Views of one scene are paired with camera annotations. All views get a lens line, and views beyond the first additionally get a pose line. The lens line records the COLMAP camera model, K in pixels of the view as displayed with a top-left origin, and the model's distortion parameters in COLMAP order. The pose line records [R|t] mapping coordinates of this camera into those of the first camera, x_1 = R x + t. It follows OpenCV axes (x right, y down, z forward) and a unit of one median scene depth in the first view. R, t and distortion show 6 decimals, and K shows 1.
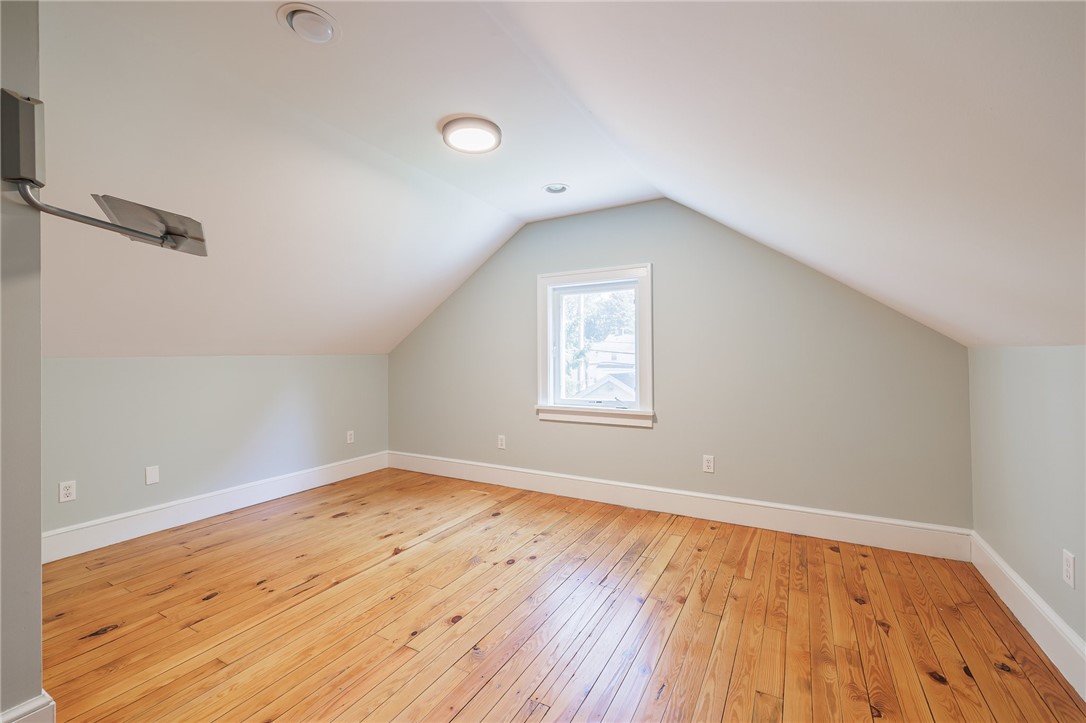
lens RADIAL K [[455.7, 0, 539.3], [0, 455.7, 356.3], [0, 0, 1]] dist [0.000803, 0.000193]
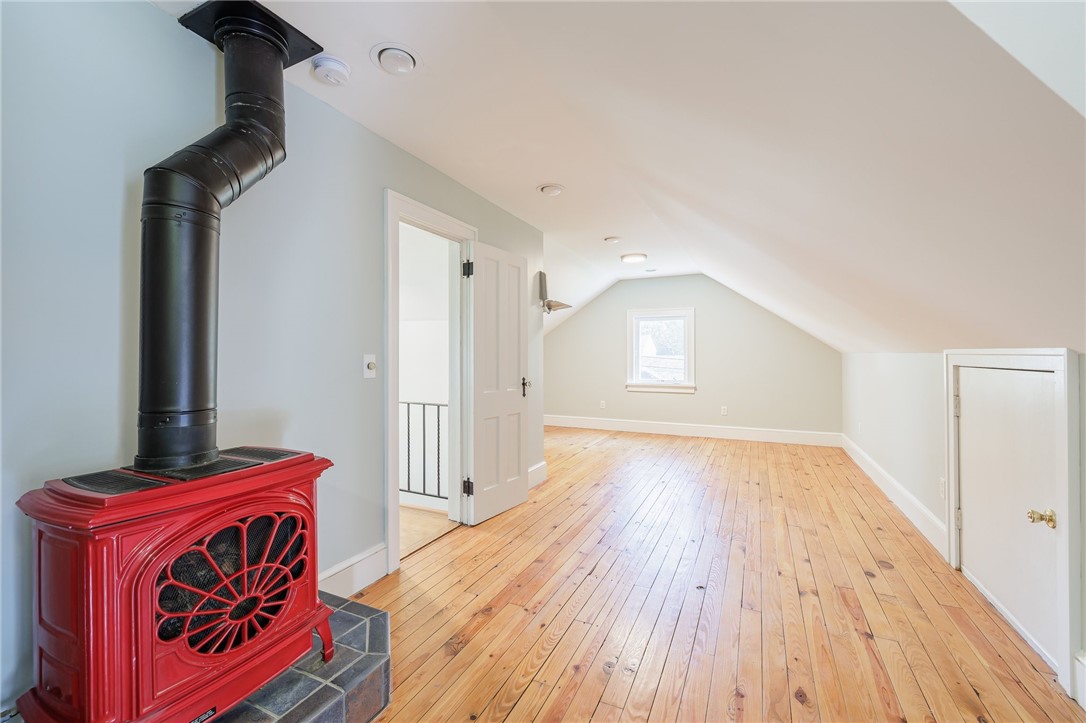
lens RADIAL K [[455.7, 0, 539.3], [0, 455.7, 356.3], [0, 0, 1]] dist [0.000803, 0.000193]
pose [[0.996967, 0.007241, 0.077483, -0.556057], [-0.007169, 0.999974, -0.001212, 0.007767], [-0.077490, 0.000653, 0.996993, -0.867283]]
